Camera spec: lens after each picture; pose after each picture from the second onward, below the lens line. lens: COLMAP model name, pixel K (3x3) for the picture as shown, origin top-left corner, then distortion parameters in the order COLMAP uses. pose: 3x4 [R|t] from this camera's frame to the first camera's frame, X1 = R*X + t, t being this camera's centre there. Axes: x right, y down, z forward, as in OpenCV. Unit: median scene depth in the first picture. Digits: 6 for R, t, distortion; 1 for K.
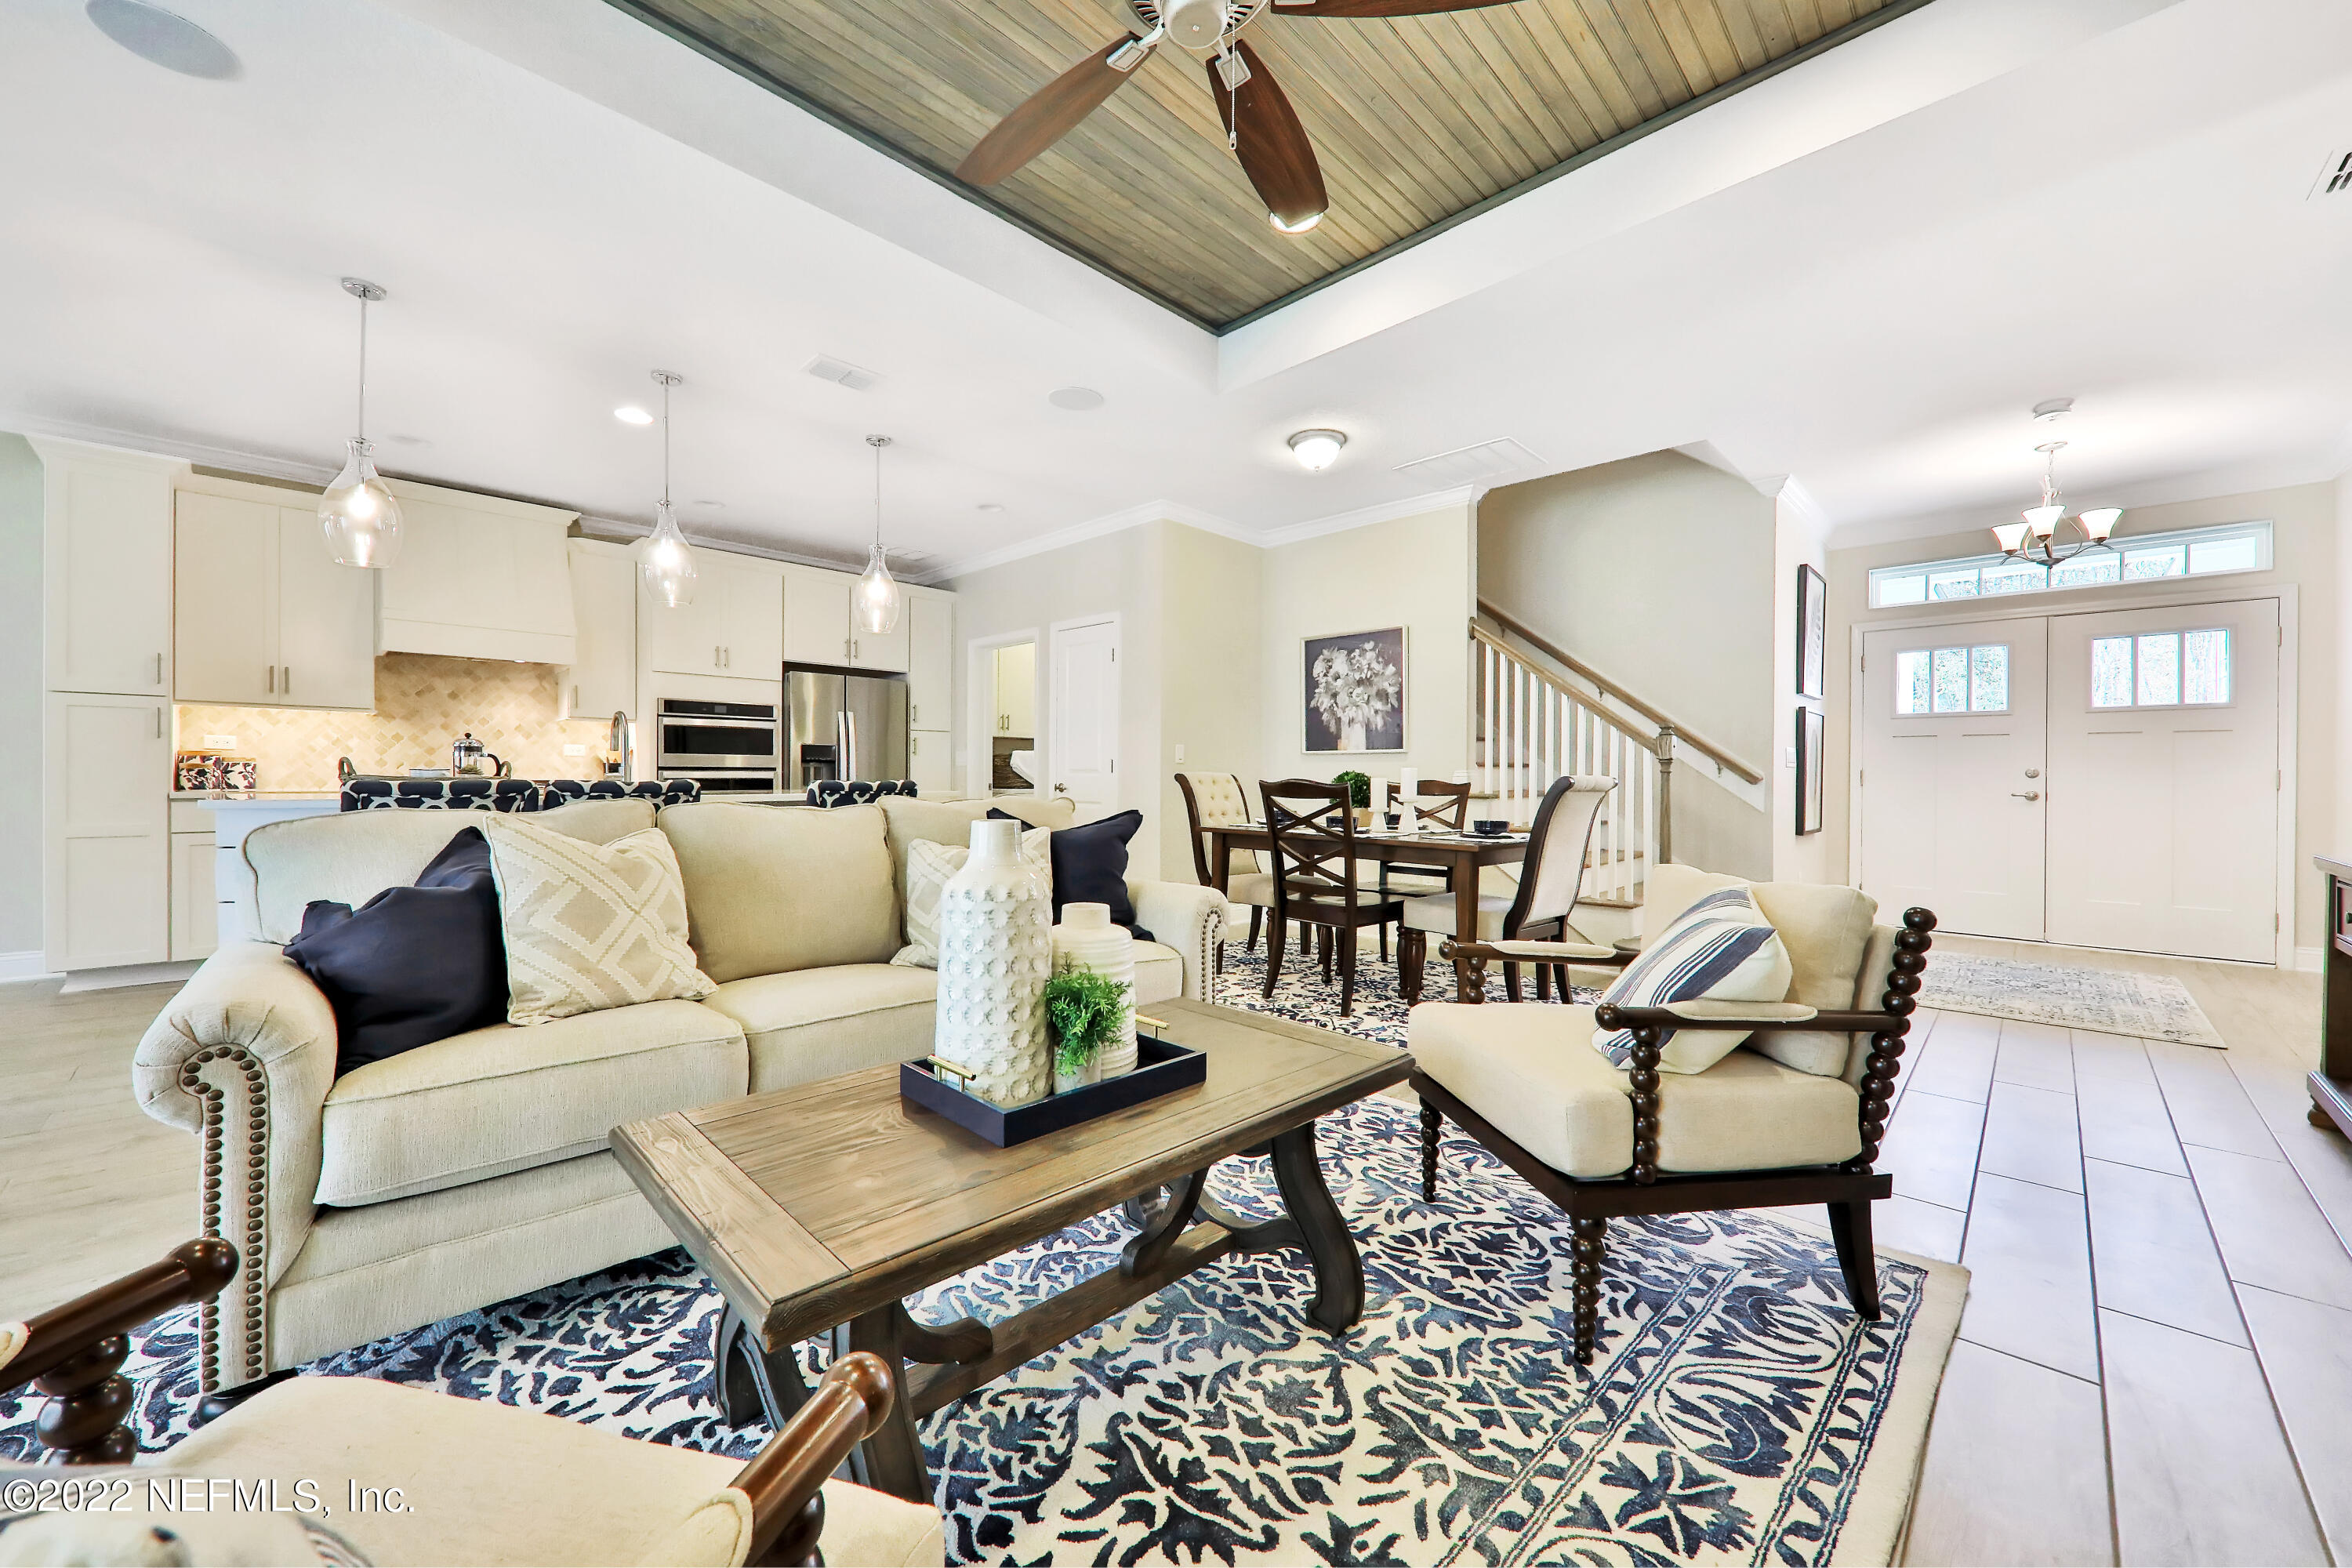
lens RADIAL K [[876.6, 0, 1168.6], [0, 876.6, 784.6], [0, 0, 1]] dist [-0.002626, -0.001524]
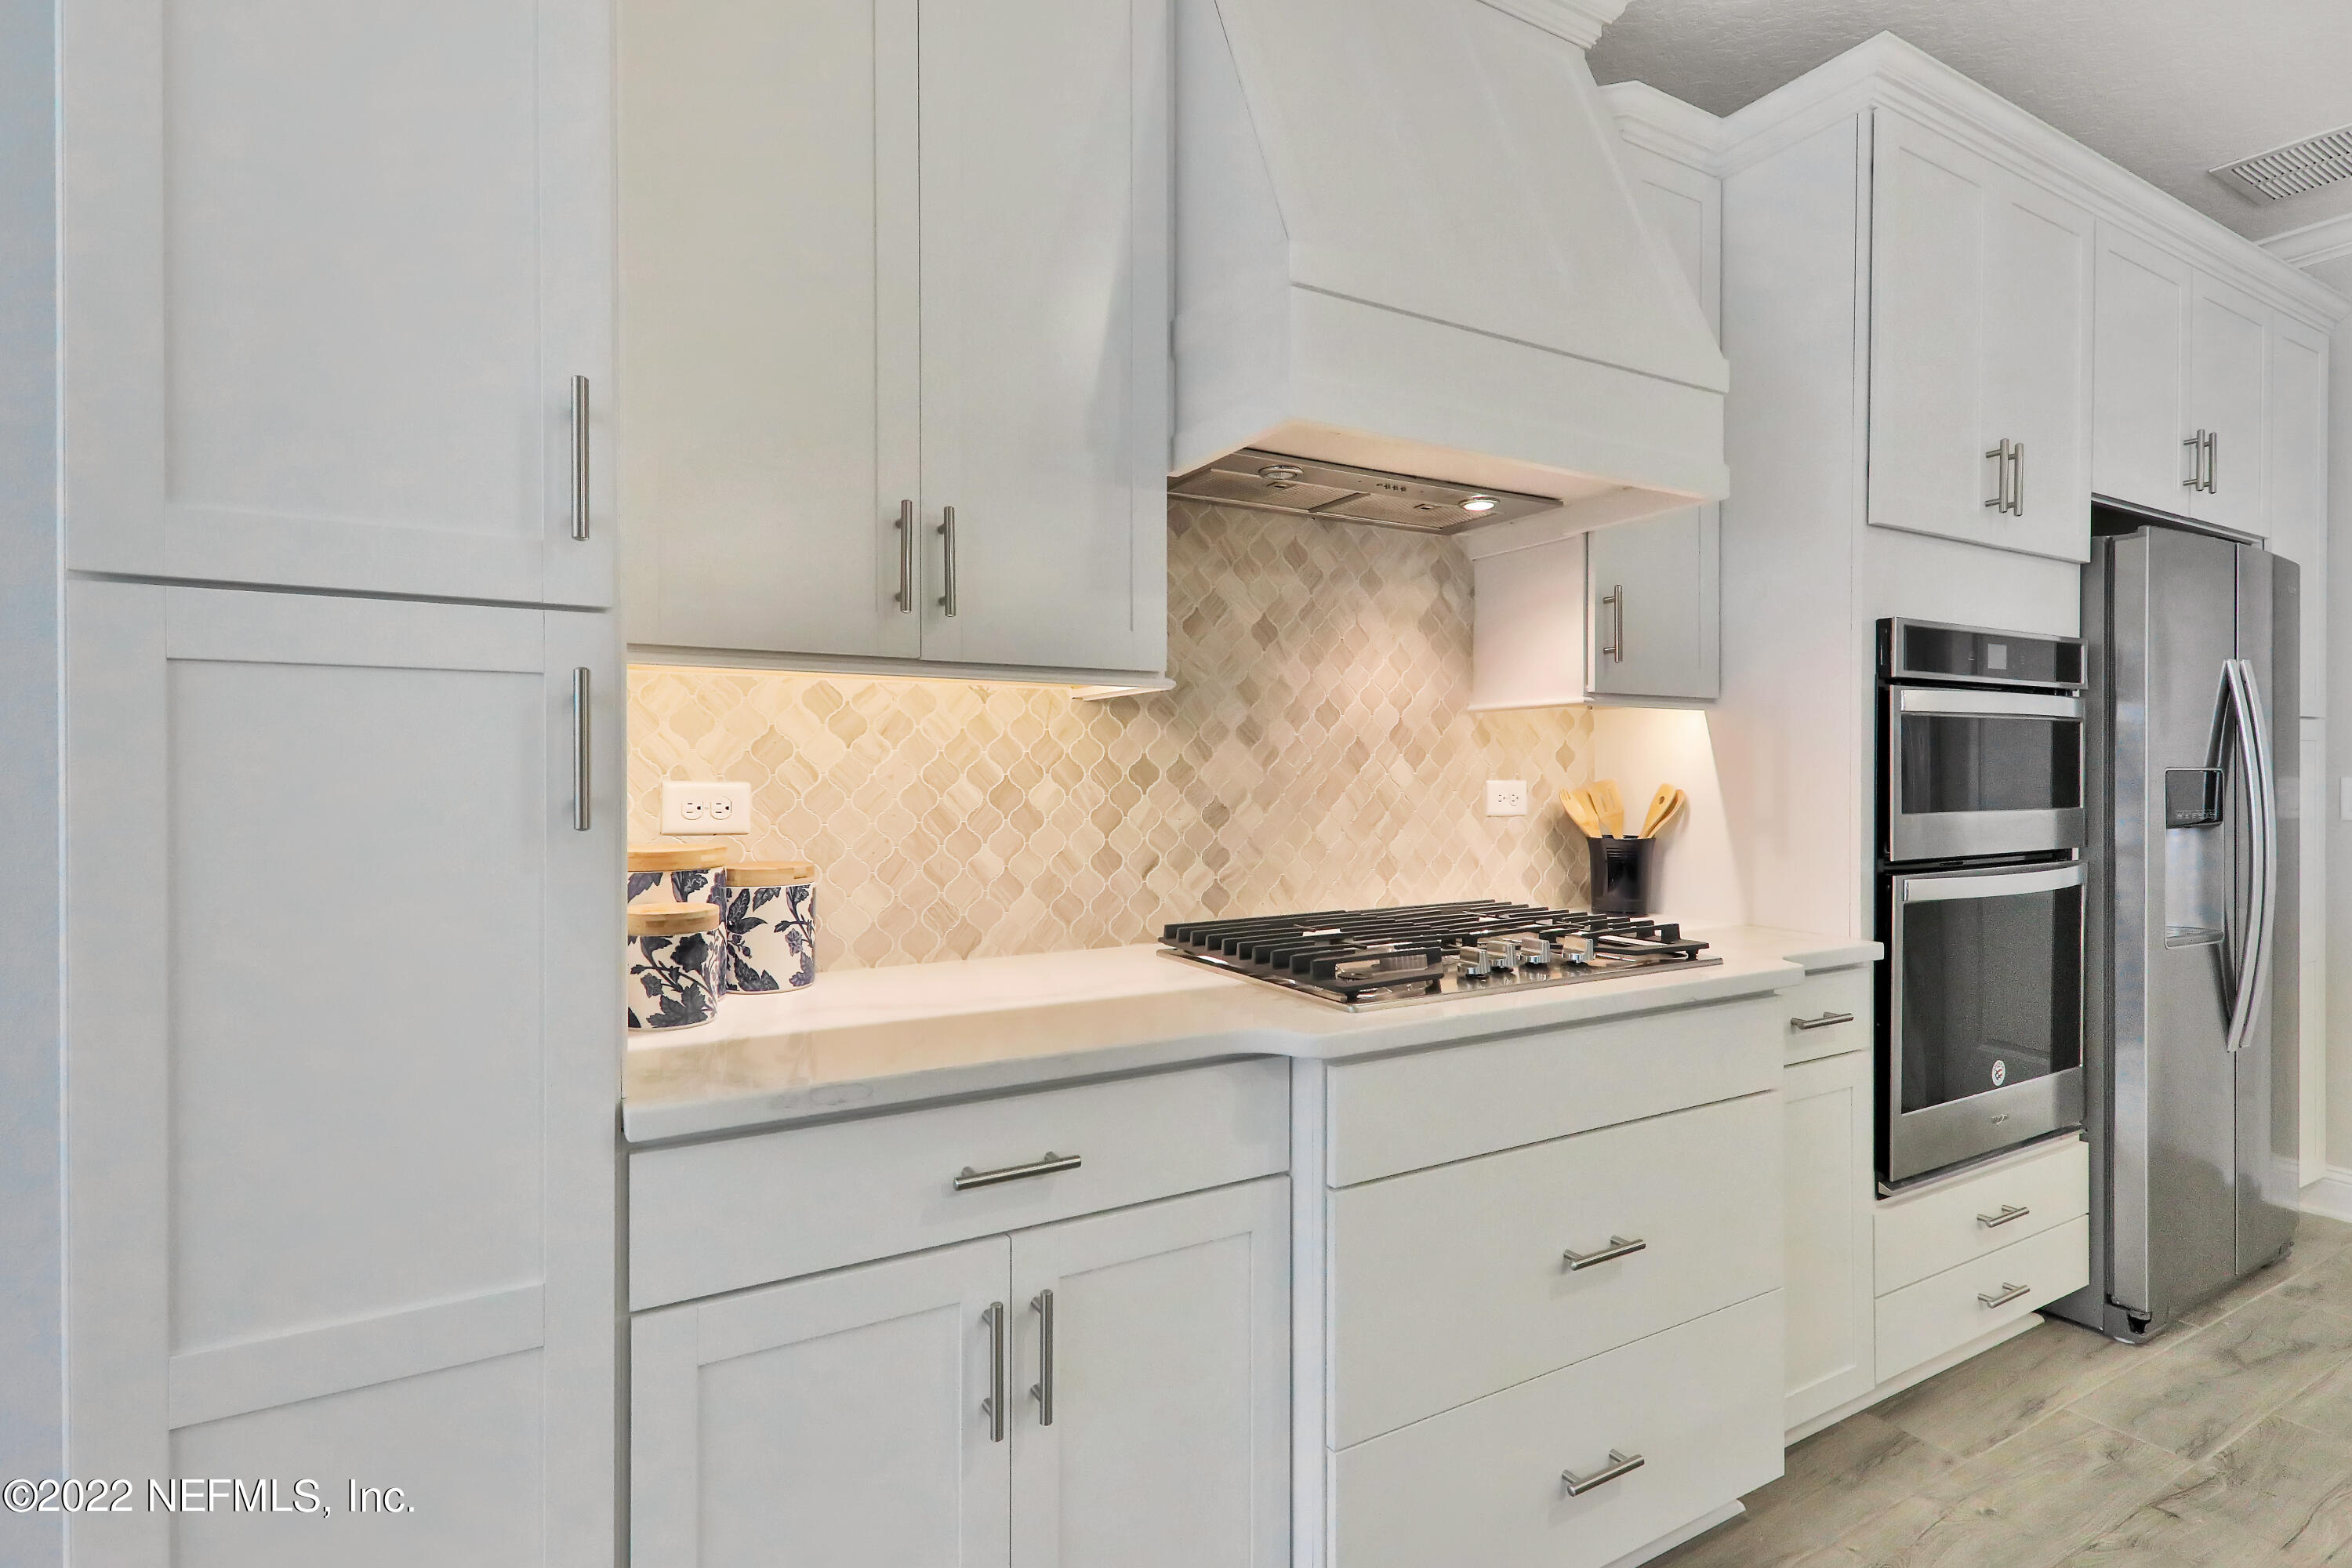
lens RADIAL K [[1105.5, 0, 1133.4], [0, 1105.5, 779.1], [0, 0, 1]] dist [-0.005564, 0.001260]
pose [[0.951729, -0.001299, -0.306936, -0.864172], [0.001016, 0.999999, -0.001084, -0.057732], [0.306937, 0.000720, 0.951730, 0.718299]]
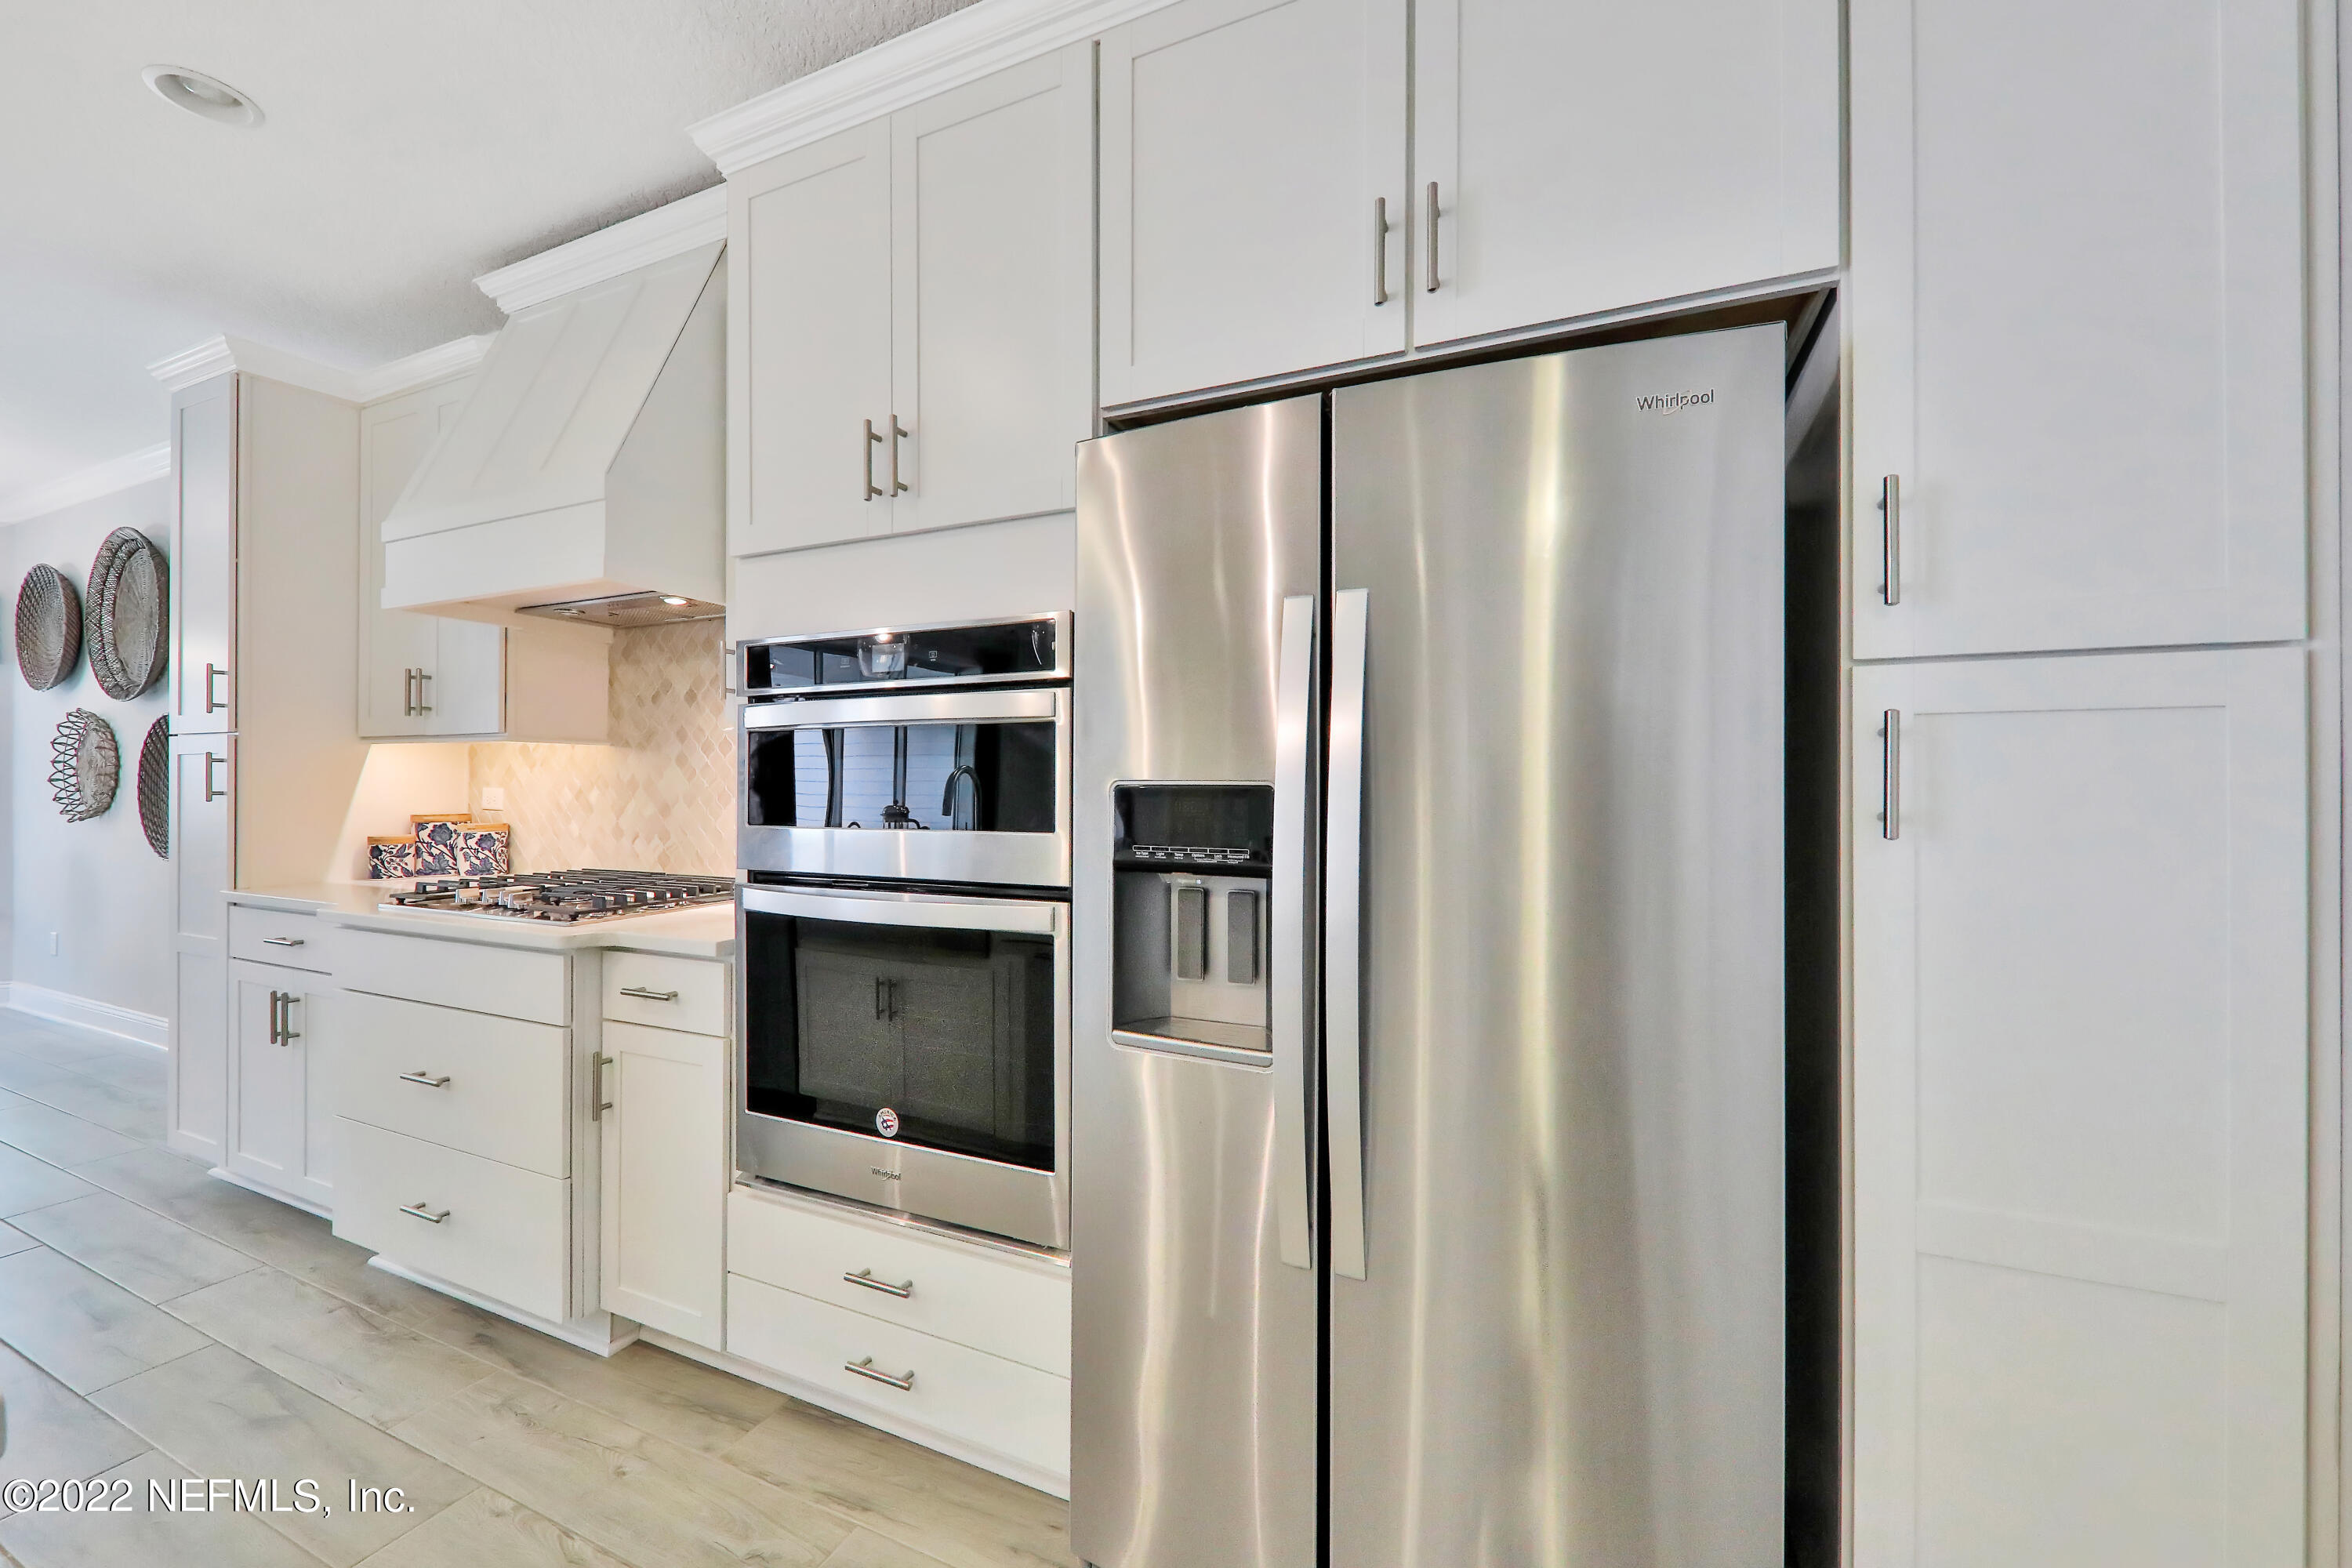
lens RADIAL K [[876.6, 0, 1224.7], [0, 876.6, 782.8], [0, 0, 1]] dist [-0.002626, -0.001524]
pose [[0.362877, -0.005267, -0.931822, -0.293812], [-0.009068, 0.999917, -0.009183, -0.059997], [0.931793, 0.011782, 0.362799, 1.280952]]
